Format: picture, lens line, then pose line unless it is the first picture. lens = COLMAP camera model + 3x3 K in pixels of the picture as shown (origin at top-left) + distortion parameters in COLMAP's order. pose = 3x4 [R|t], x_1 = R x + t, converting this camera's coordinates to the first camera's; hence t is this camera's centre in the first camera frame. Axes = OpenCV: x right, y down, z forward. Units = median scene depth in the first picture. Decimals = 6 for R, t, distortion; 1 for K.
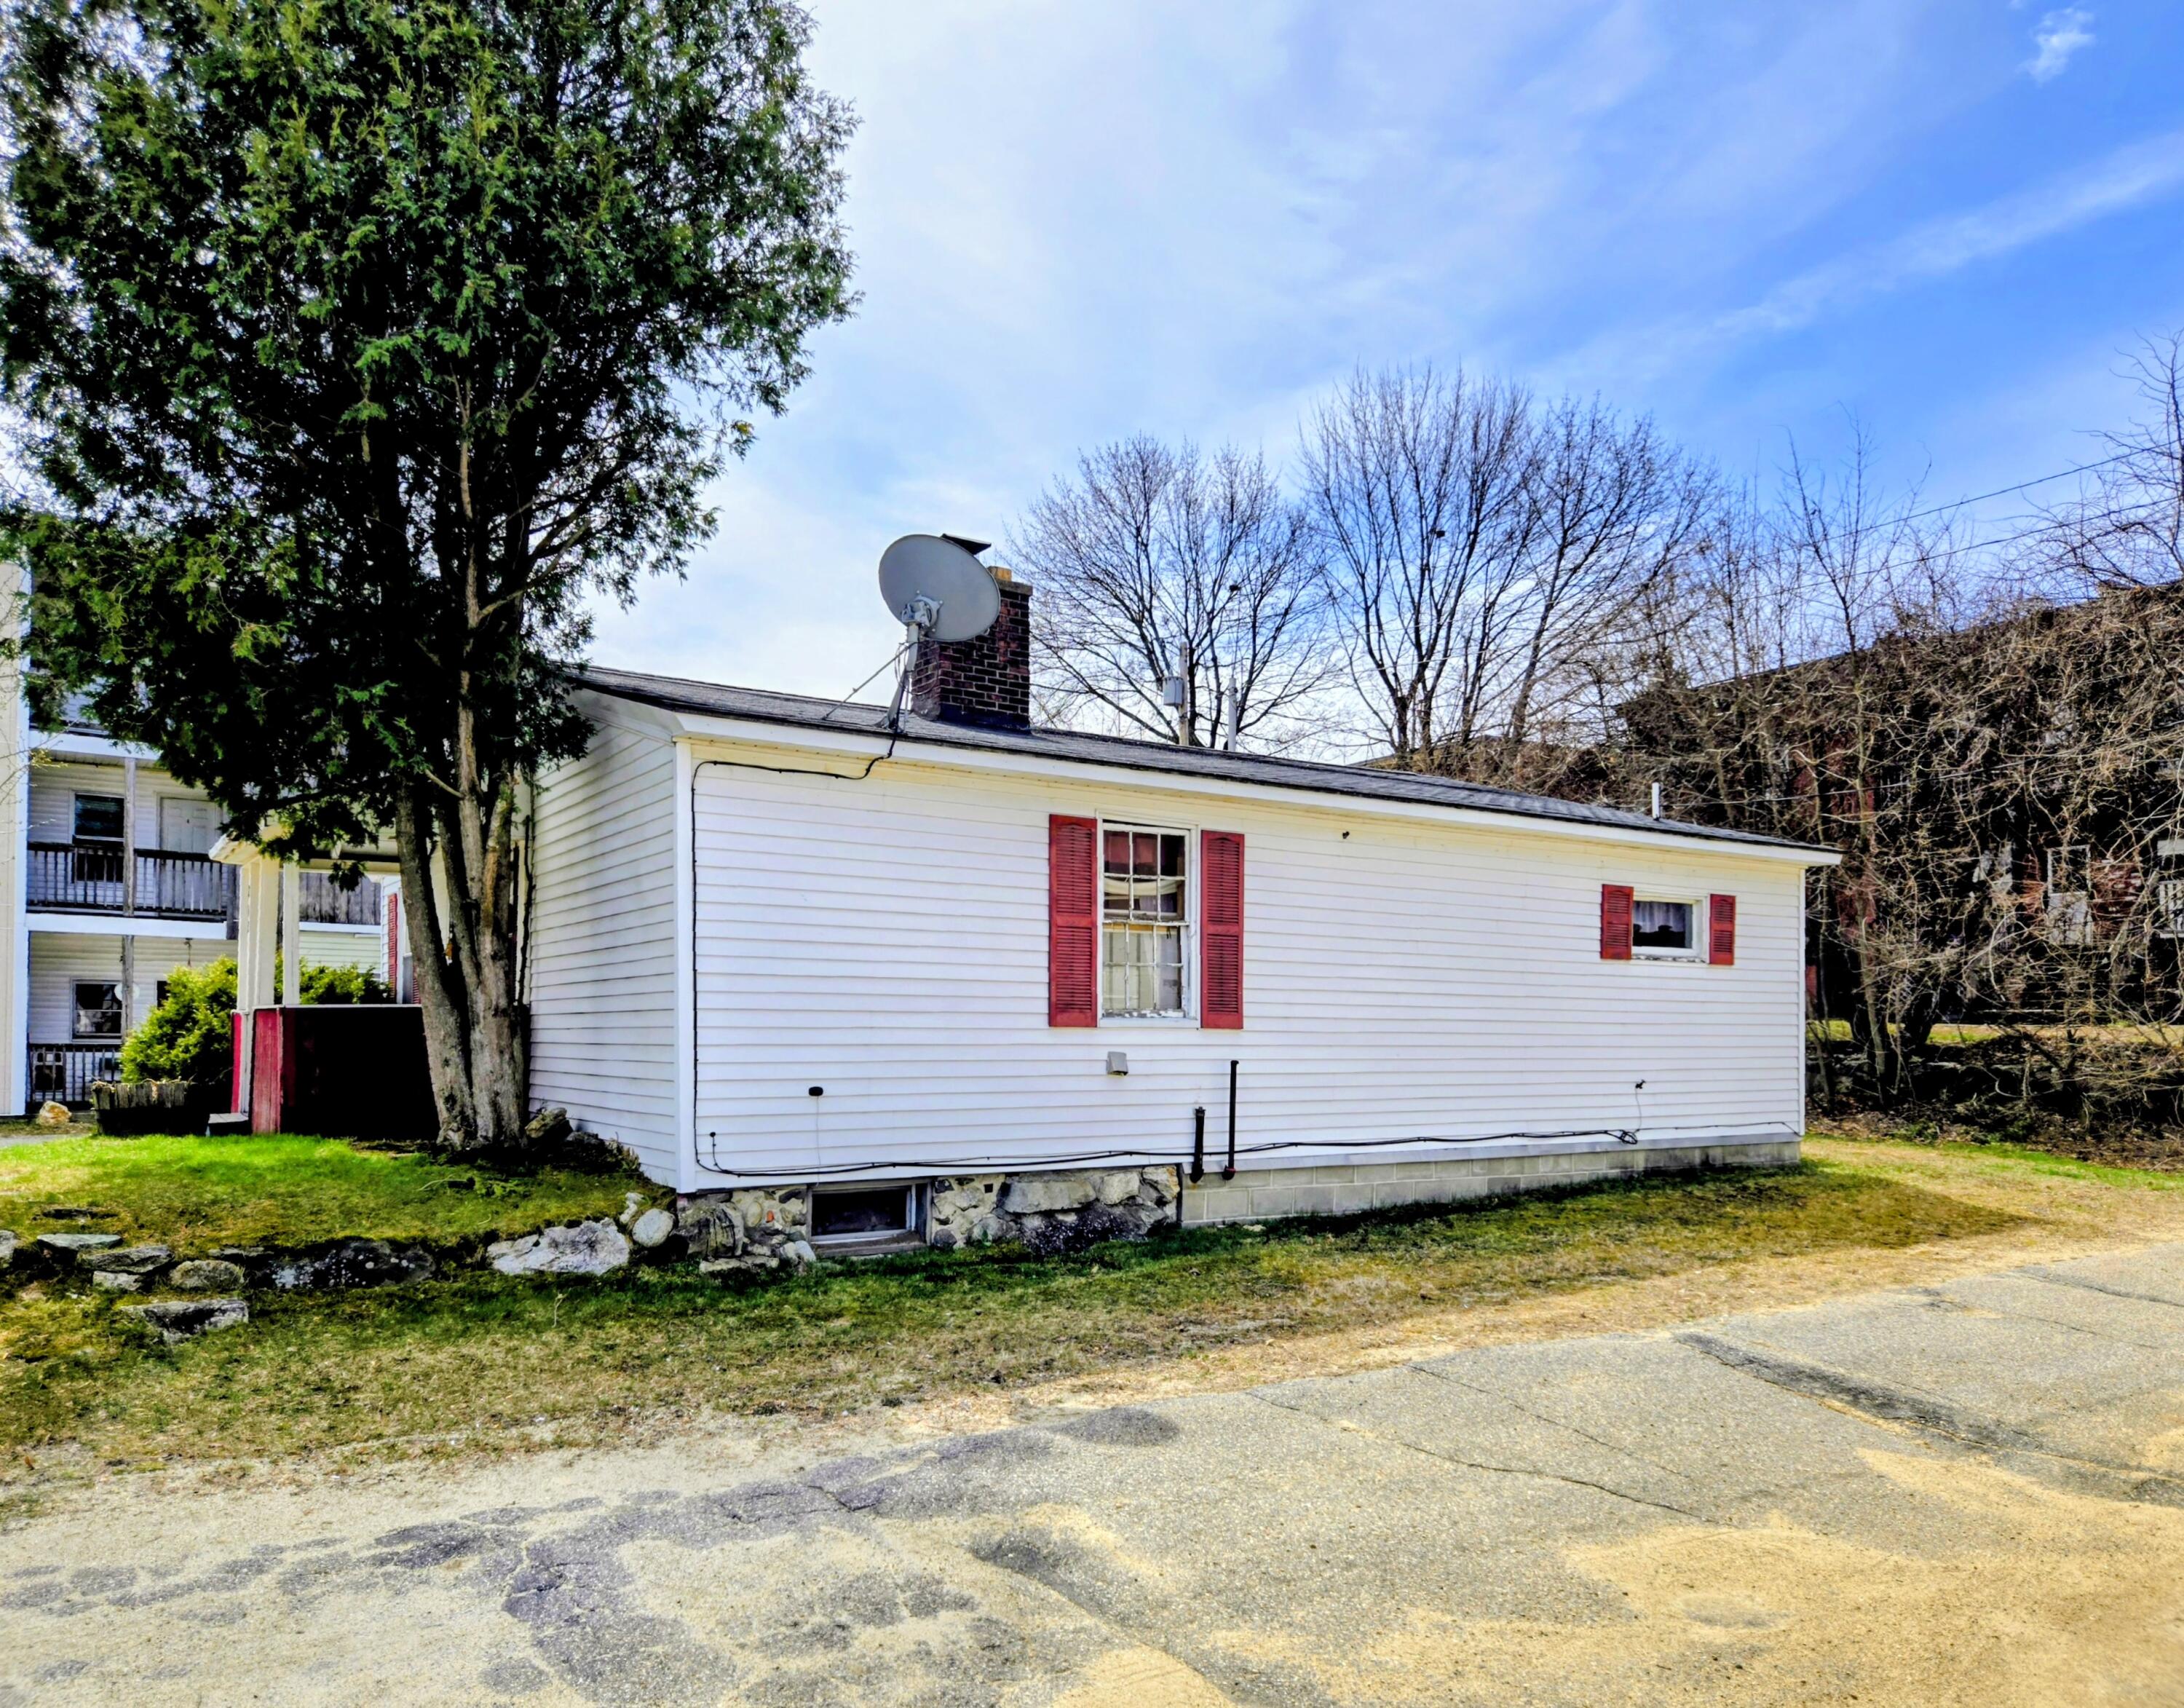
lens RADIAL K [[1530.6, 0, 1092.0], [0, 1530.6, 854.0], [0, 0, 1]] dist [0.058391, -0.039471]
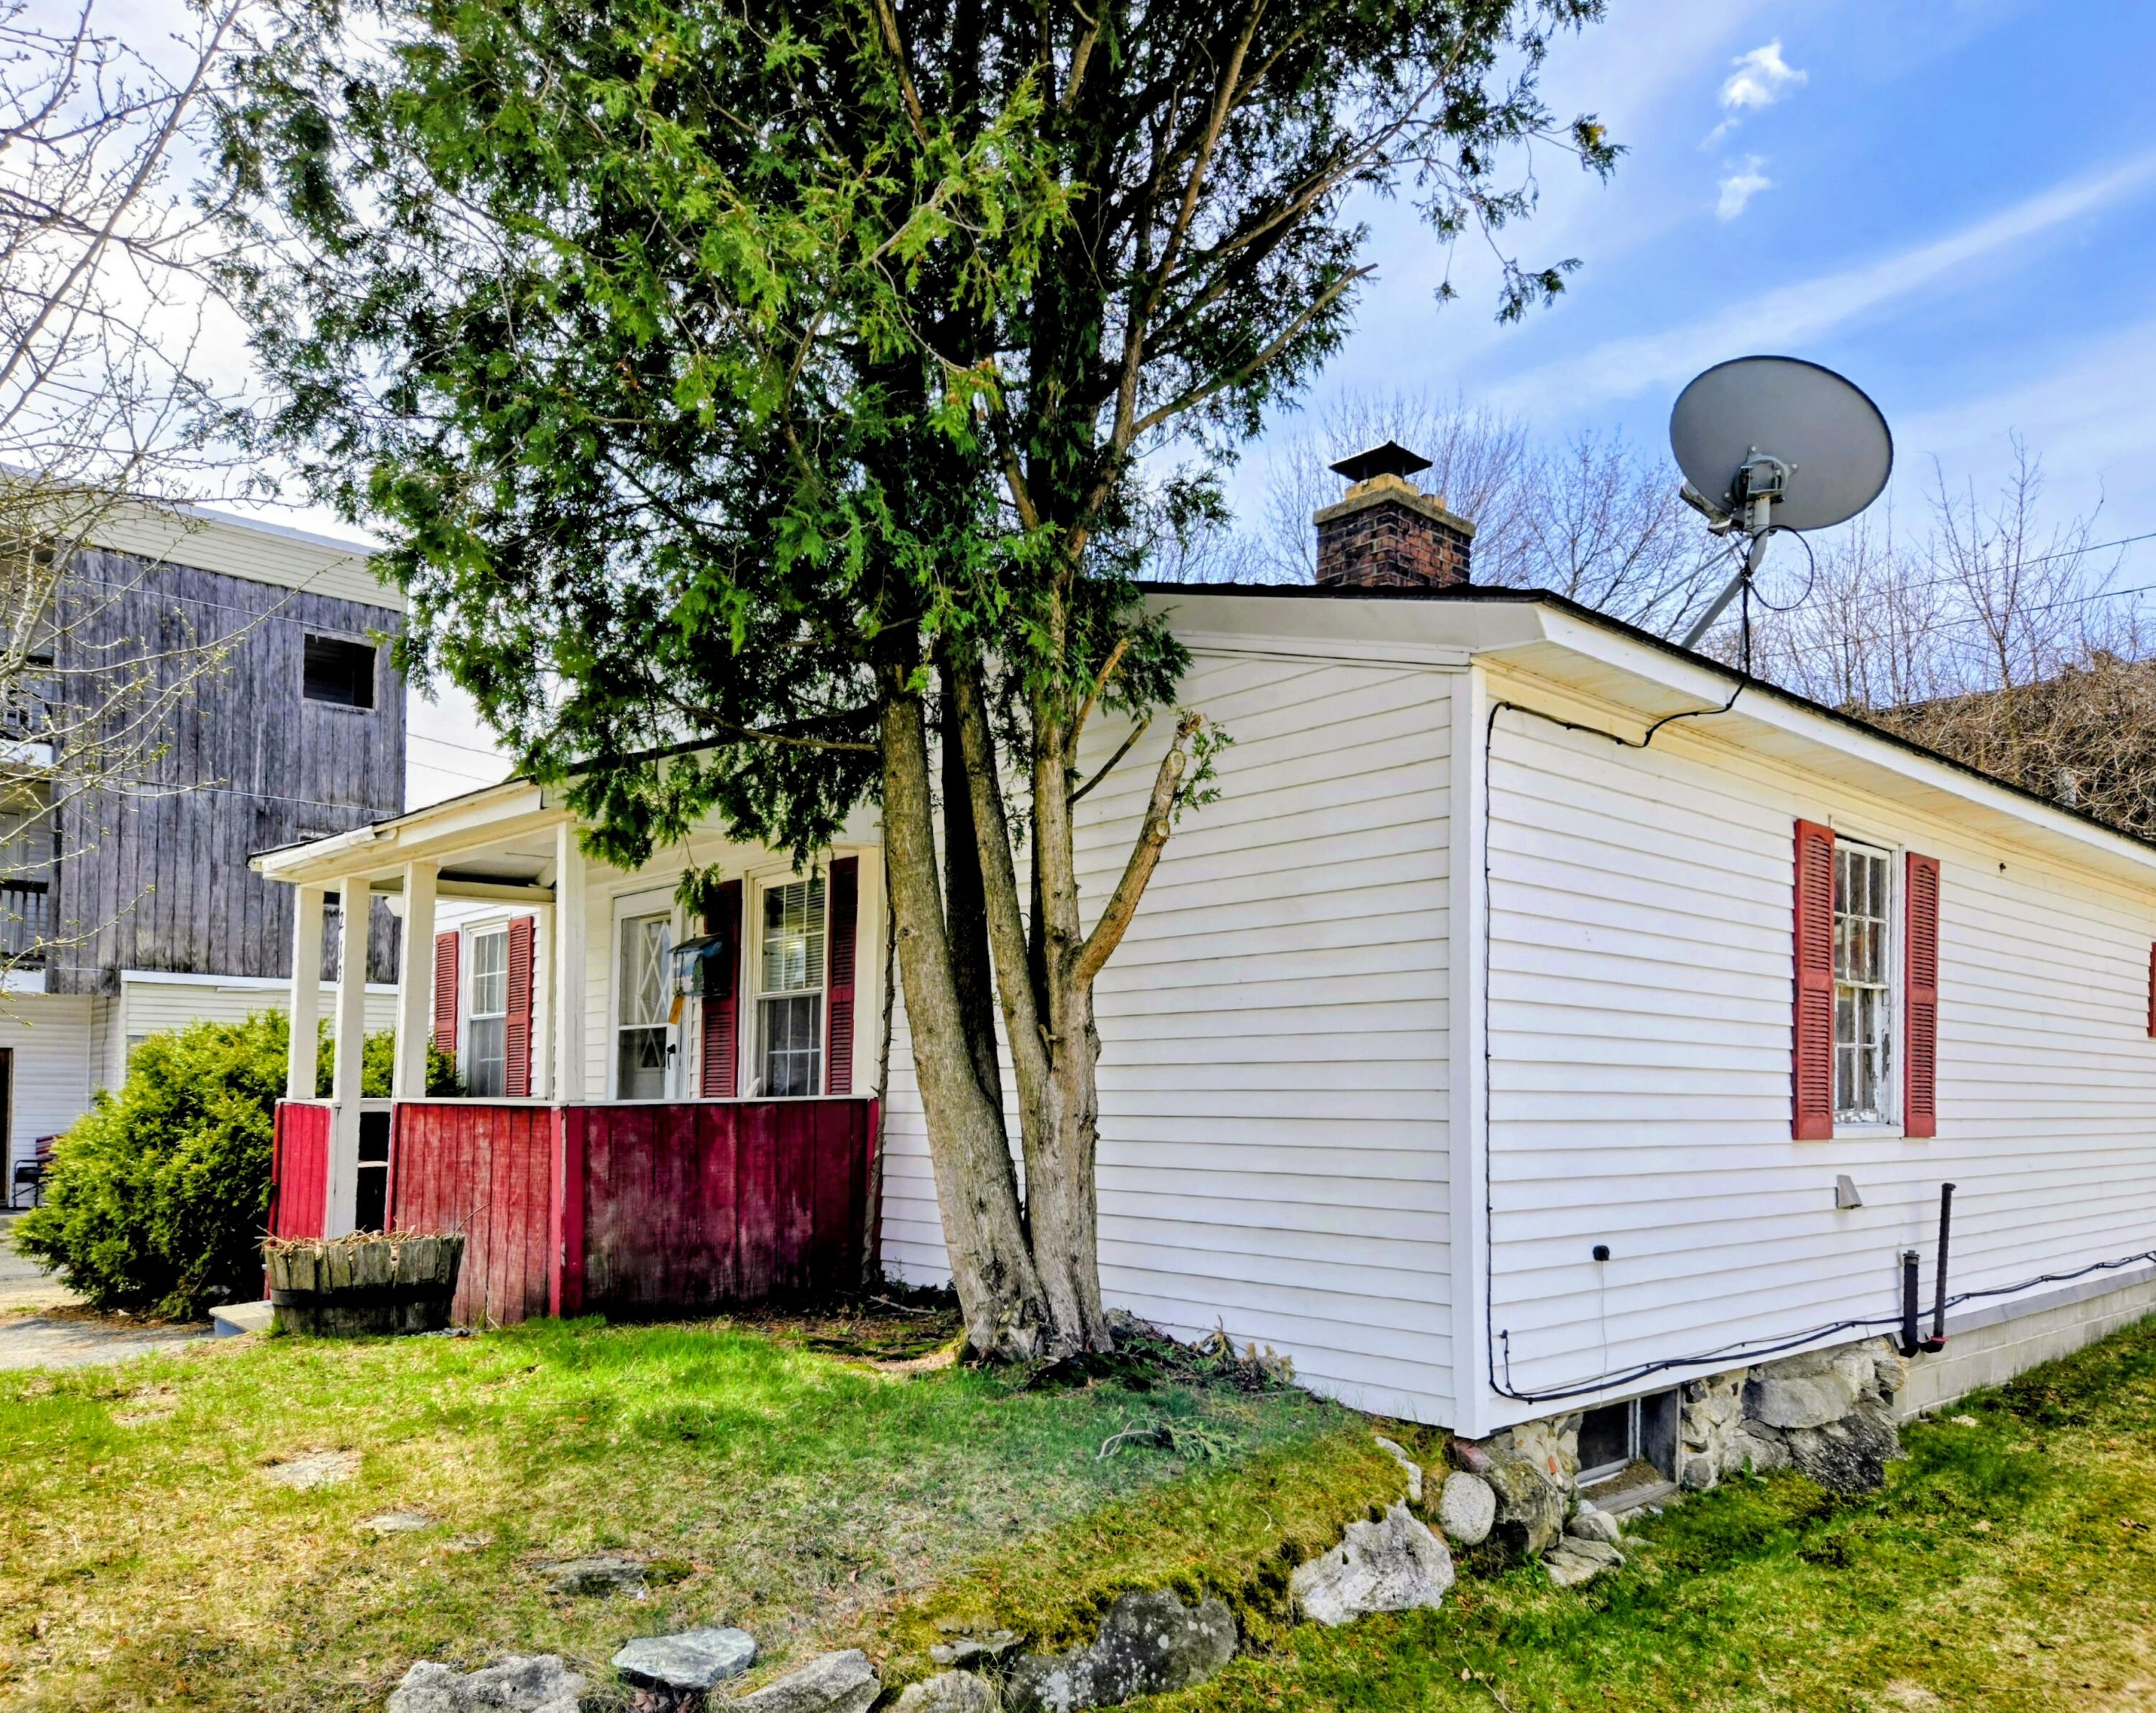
lens RADIAL K [[1534.0, 0, 1078.6], [0, 1534.0, 913.4], [0, 0, 1]] dist [0.079308, -0.089664]
pose [[0.986806, 0.018684, 0.160825, -0.460079], [-0.018343, 0.999825, -0.003605, 0.023781], [-0.160864, 0.000607, 0.986976, 0.400823]]
